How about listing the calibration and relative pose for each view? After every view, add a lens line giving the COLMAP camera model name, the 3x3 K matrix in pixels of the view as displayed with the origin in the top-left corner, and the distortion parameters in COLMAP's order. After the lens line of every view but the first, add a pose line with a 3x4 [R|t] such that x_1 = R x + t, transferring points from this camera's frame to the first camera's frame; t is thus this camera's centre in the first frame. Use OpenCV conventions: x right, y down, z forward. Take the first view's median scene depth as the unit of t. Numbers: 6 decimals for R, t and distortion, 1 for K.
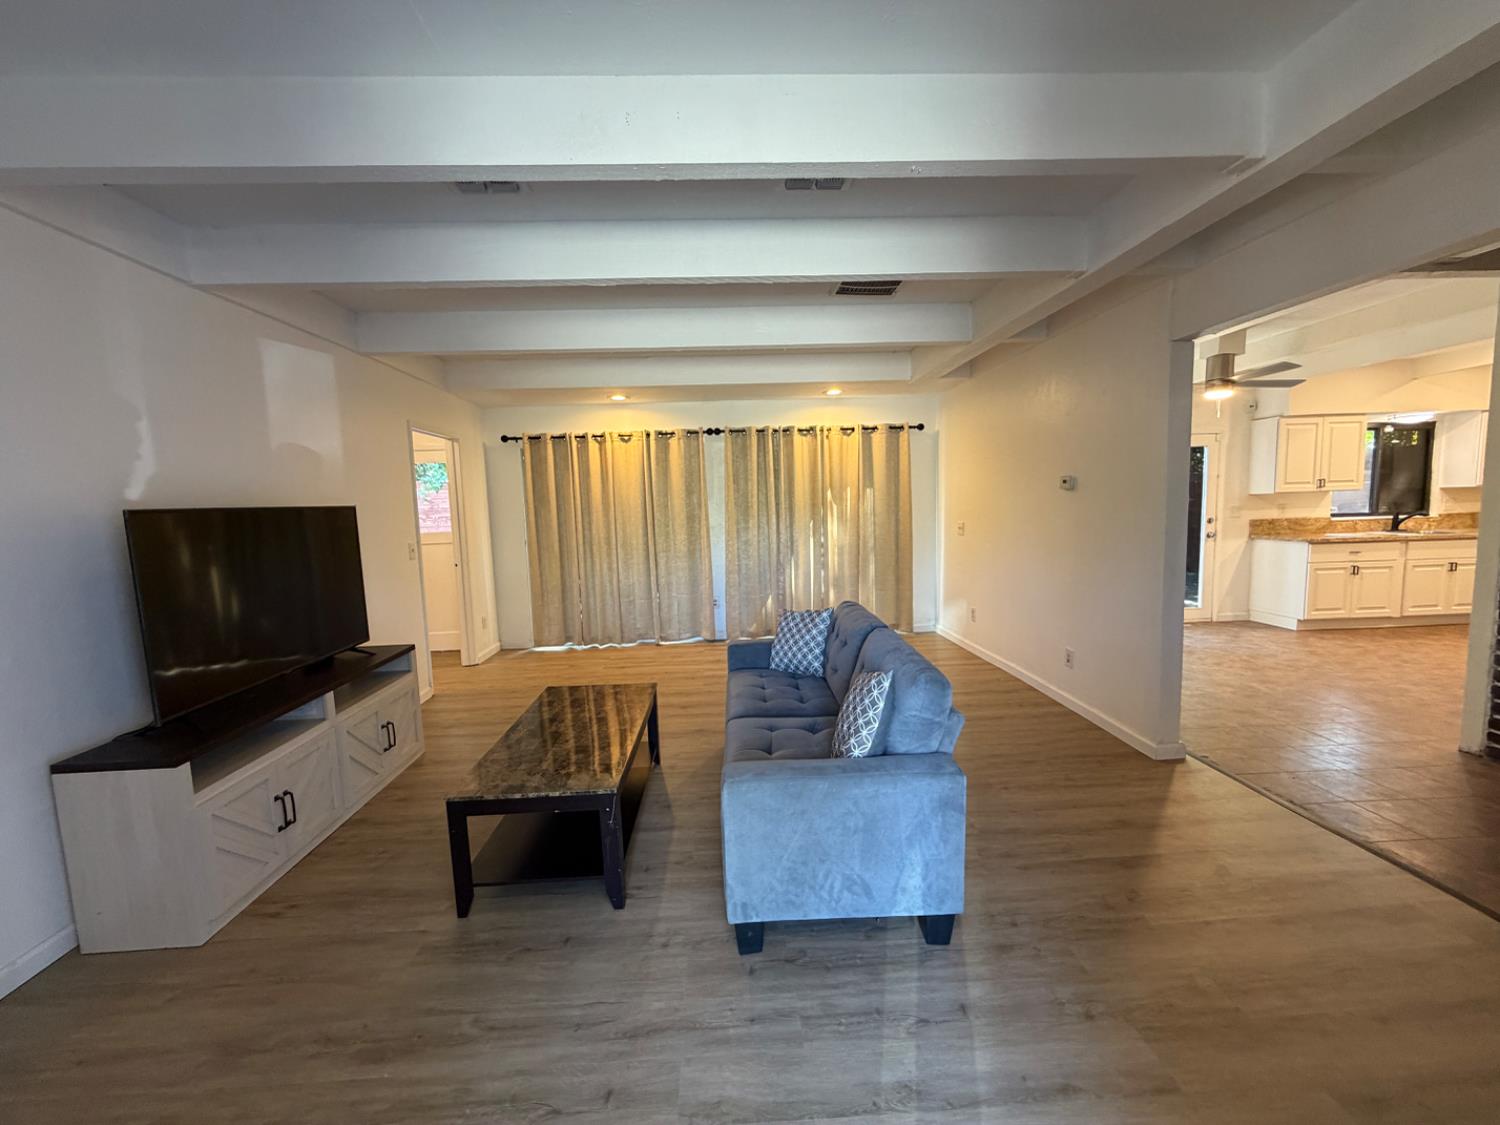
lens RADIAL K [[598.0, 0, 743.5], [0, 598.0, 564.0], [0, 0, 1]] dist [0.000043, -0.000367]
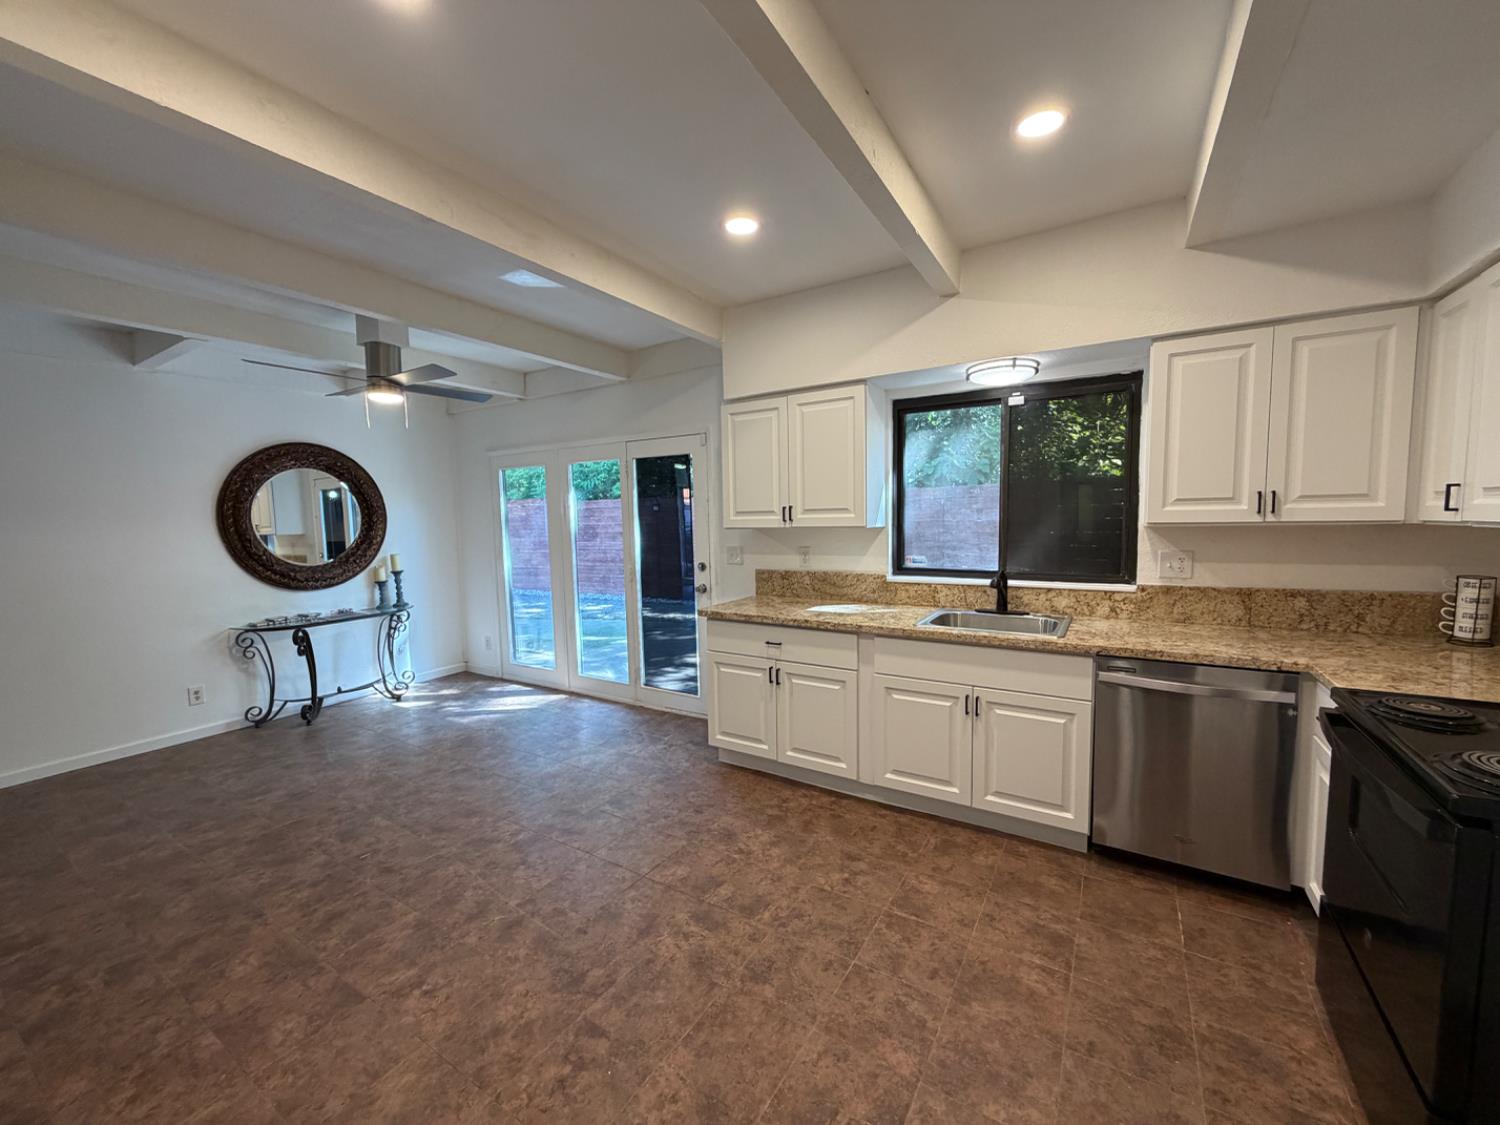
lens RADIAL K [[598.0, 0, 744.8], [0, 598.0, 563.6], [0, 0, 1]] dist [0.000043, -0.000367]
pose [[0.820422, 0.061751, -0.568414, 1.278570], [-0.060779, 0.997937, 0.020687, -0.099166], [0.568519, 0.017576, 0.822482, 0.525150]]
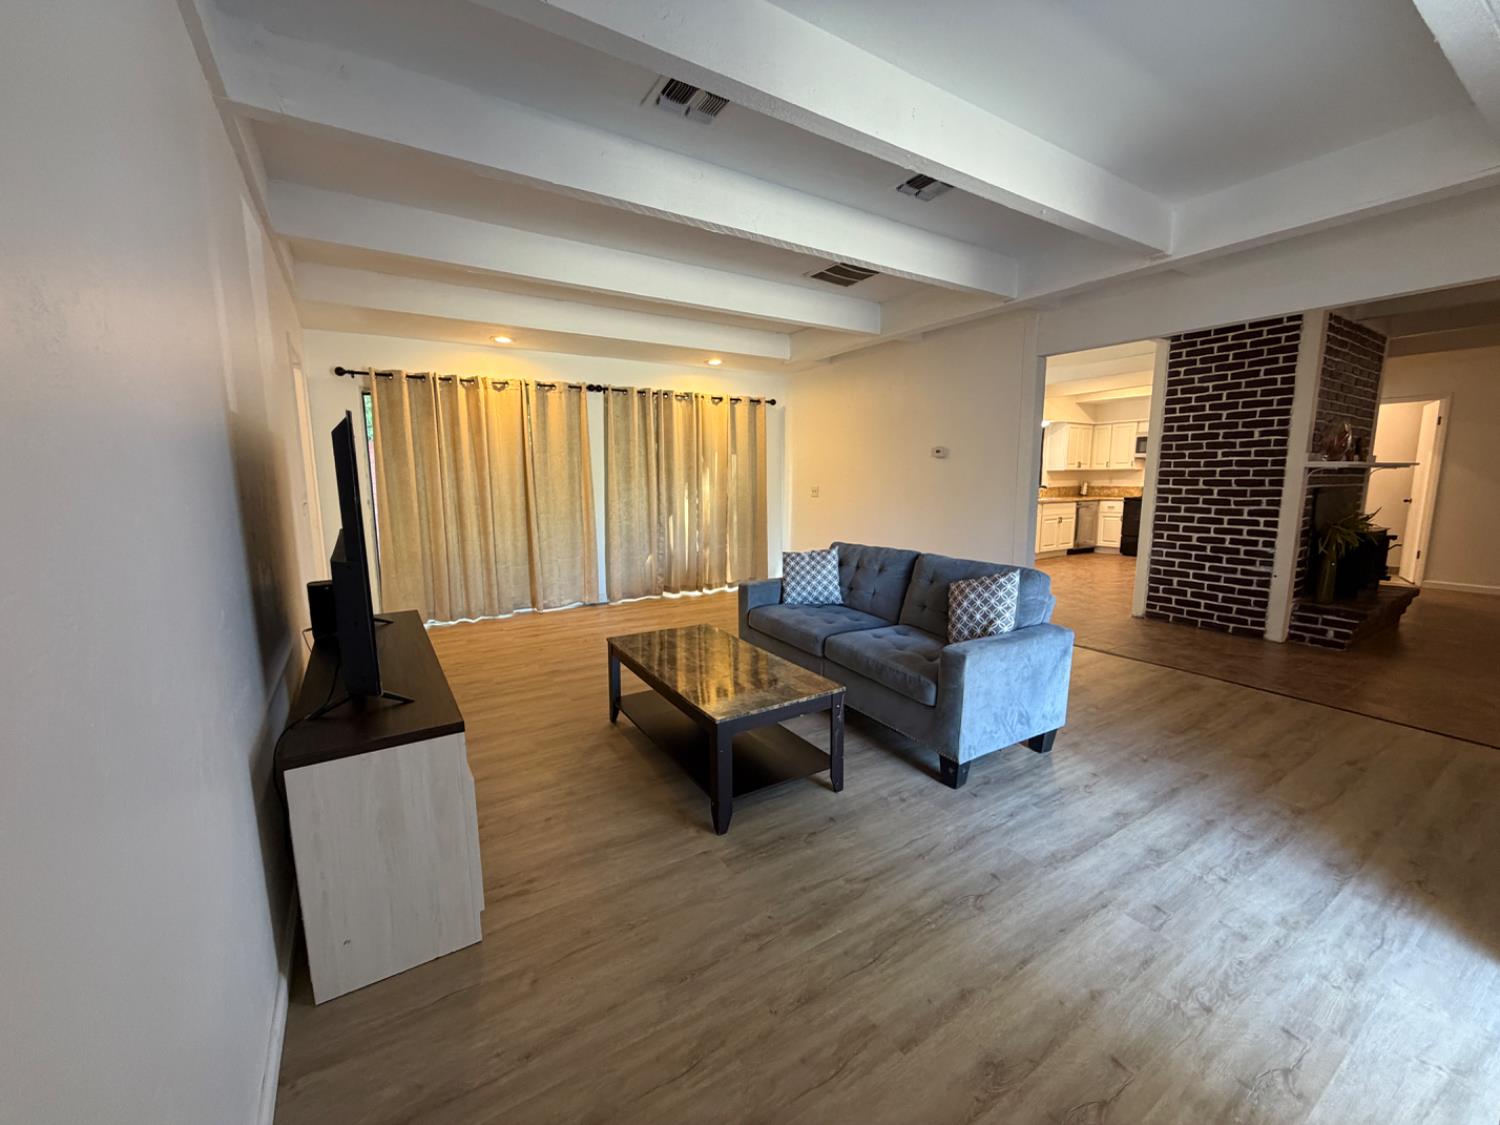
lens RADIAL K [[598.0, 0, 743.3], [0, 598.0, 563.6], [0, 0, 1]] dist [0.000043, -0.000367]
pose [[0.867639, -0.046231, 0.495040, -0.336325], [0.029082, 0.998682, 0.042293, 0.028590], [-0.496343, -0.022298, 0.867840, 0.032946]]
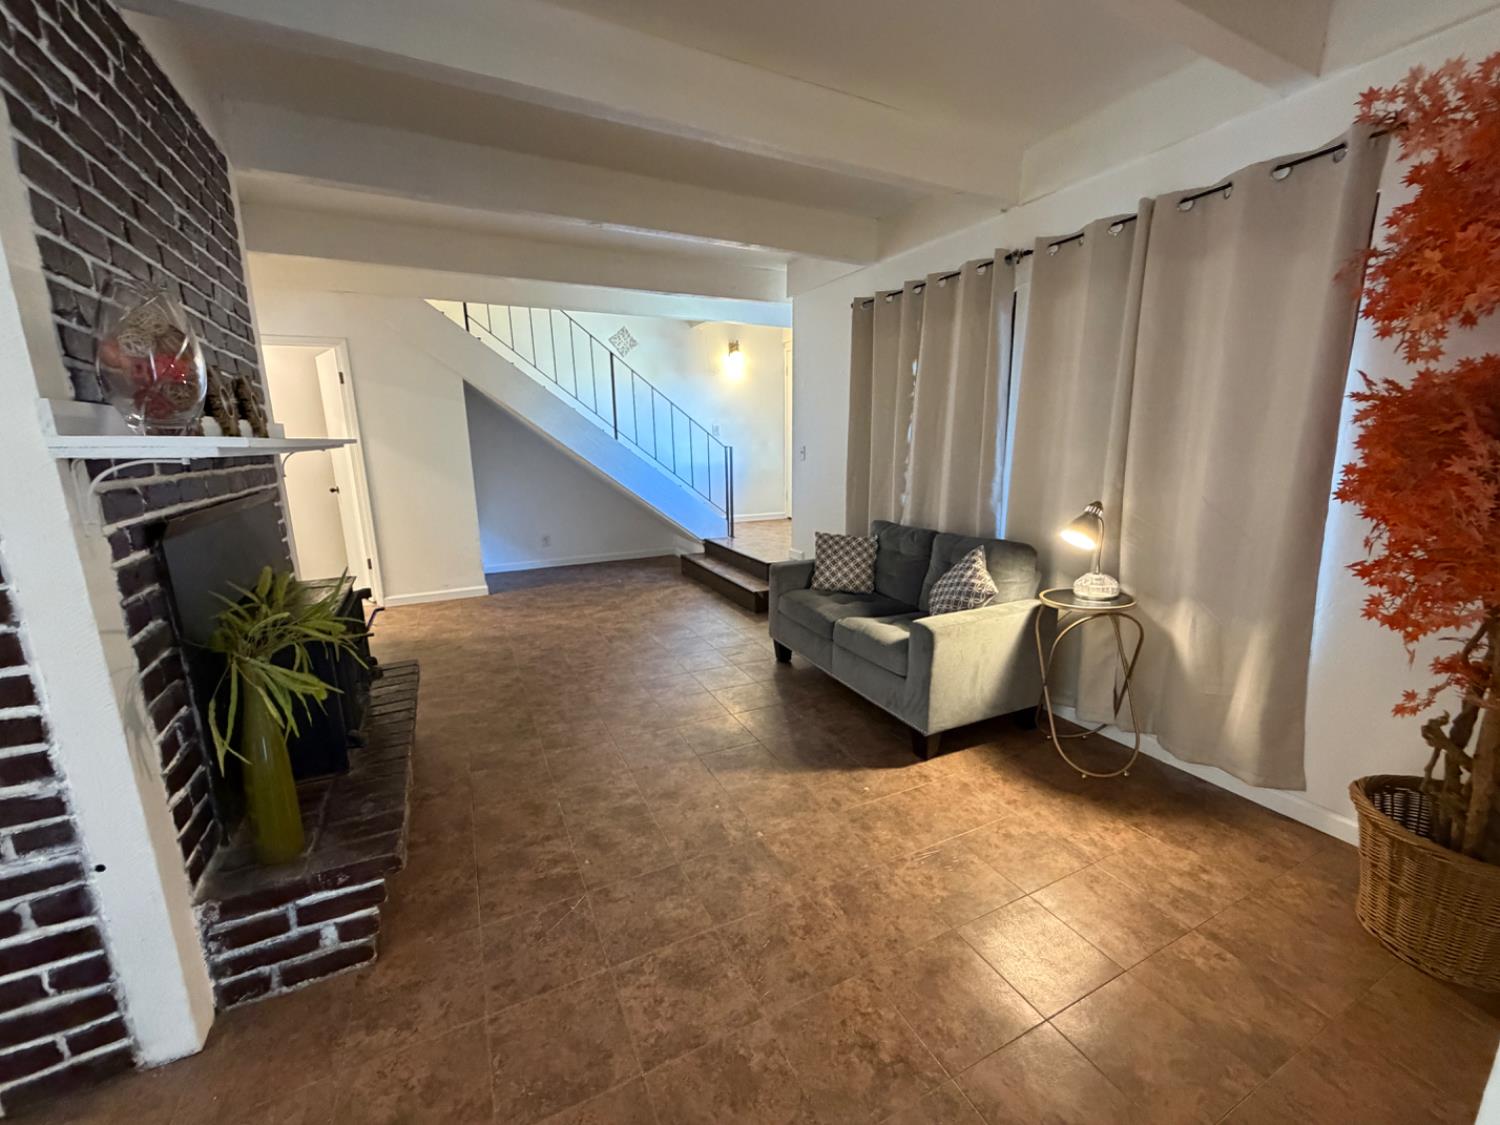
lens RADIAL K [[598.0, 0, 742.2], [0, 598.0, 564.5], [0, 0, 1]] dist [0.000043, -0.000367]
pose [[-0.395804, -0.154865, 0.905183, 0.386719], [0.120059, 0.968492, 0.218194, -0.022585], [-0.910453, 0.195037, -0.364740, 0.215358]]
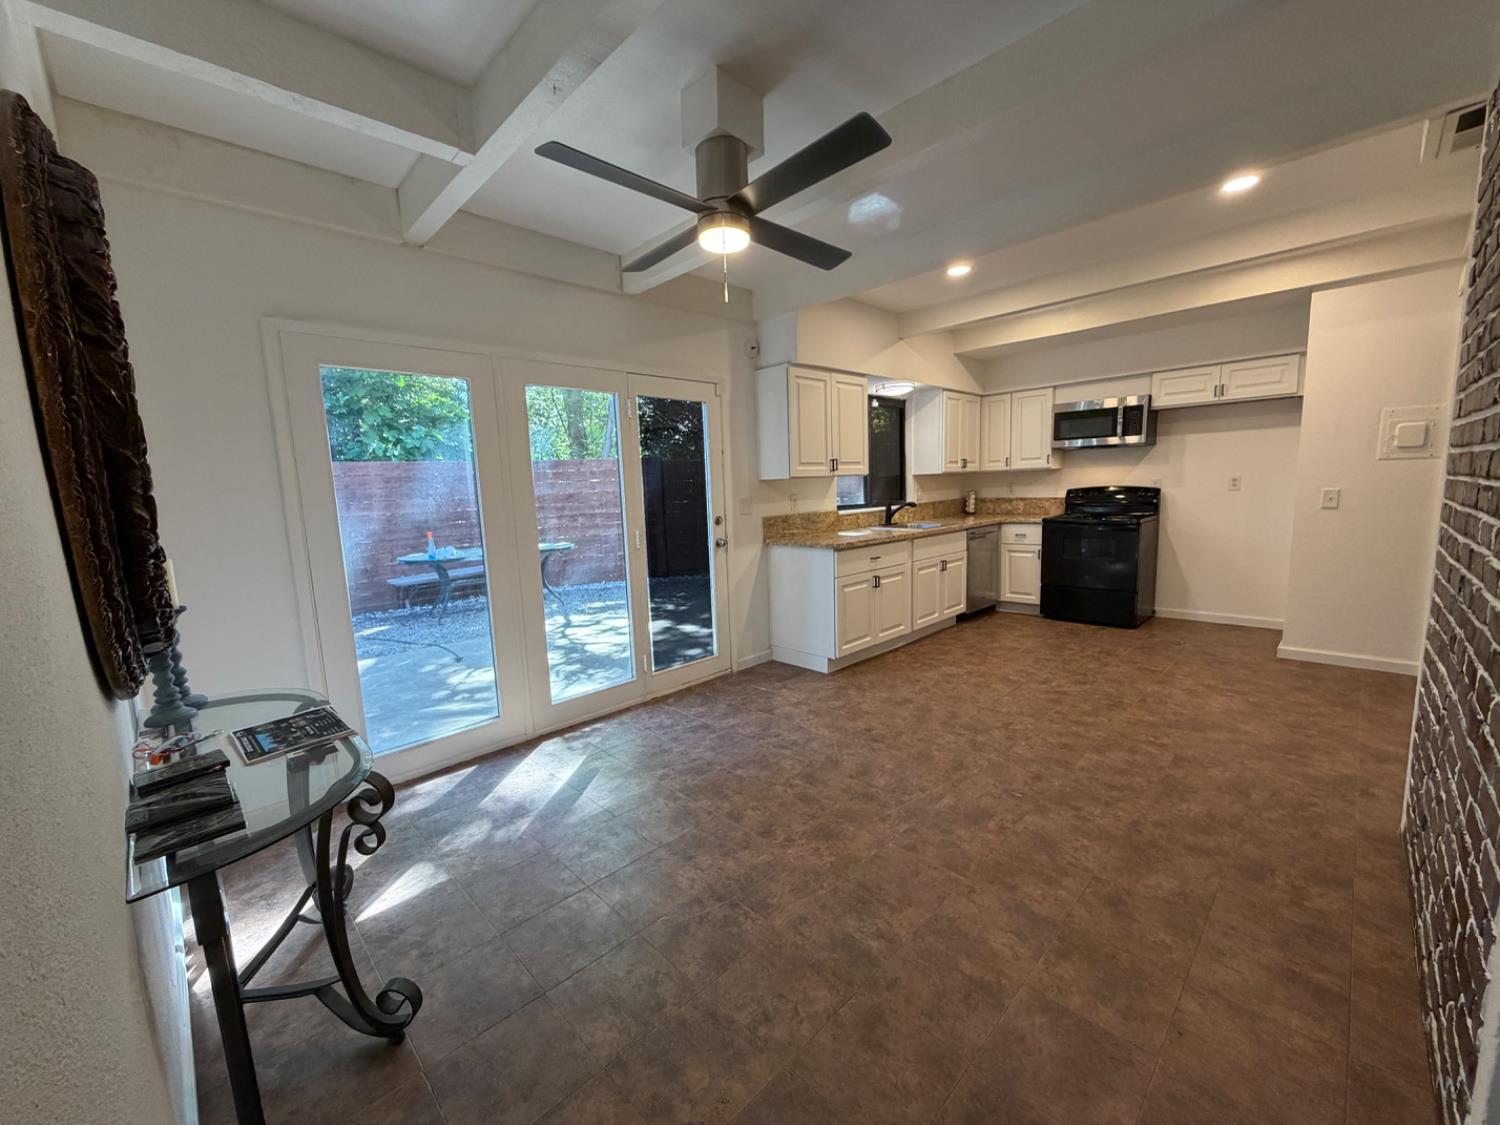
lens RADIAL K [[598.0, 0, 743.5], [0, 598.0, 563.4], [0, 0, 1]] dist [0.000043, -0.000367]
pose [[0.746647, -0.082912, 0.660033, 0.401249], [0.078657, 0.996245, 0.036167, -0.051399], [-0.660554, 0.024912, 0.750366, 0.538999]]
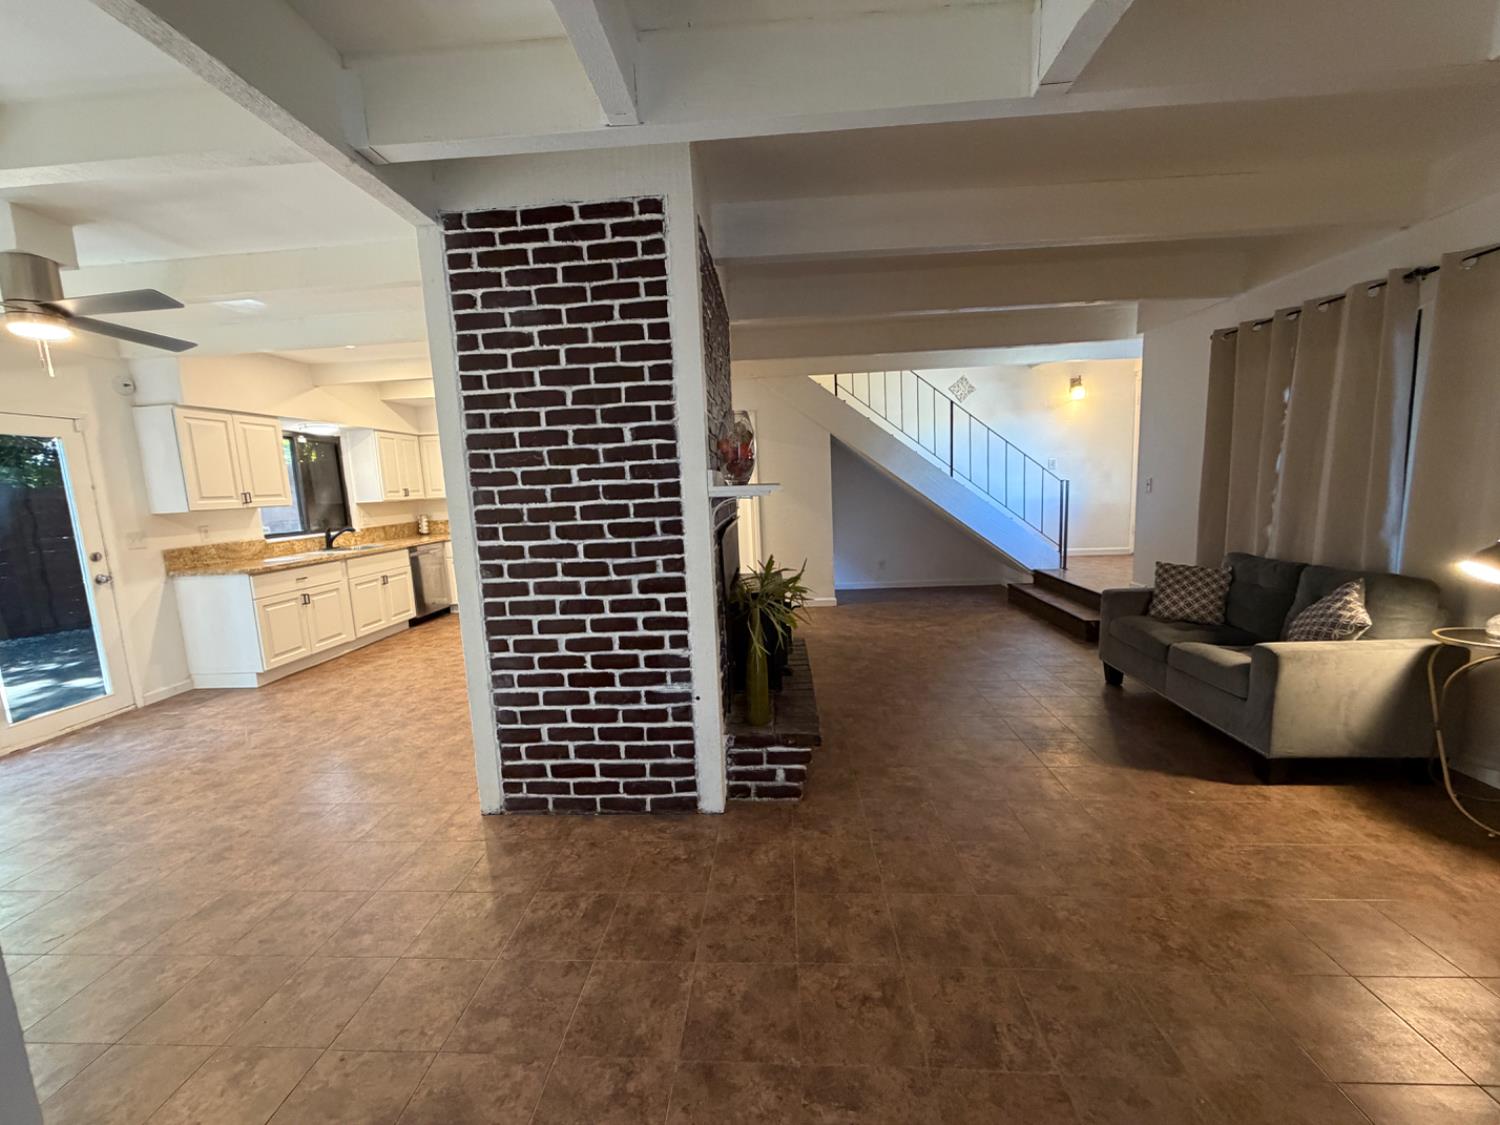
lens RADIAL K [[598.0, 0, 743.1], [0, 598.0, 563.7], [0, 0, 1]] dist [0.000043, -0.000367]
pose [[0.107720, -0.106900, 0.988417, 0.246000], [0.141246, 0.985763, 0.091220, -0.028543], [-0.984097, 0.129784, 0.121285, 0.268969]]
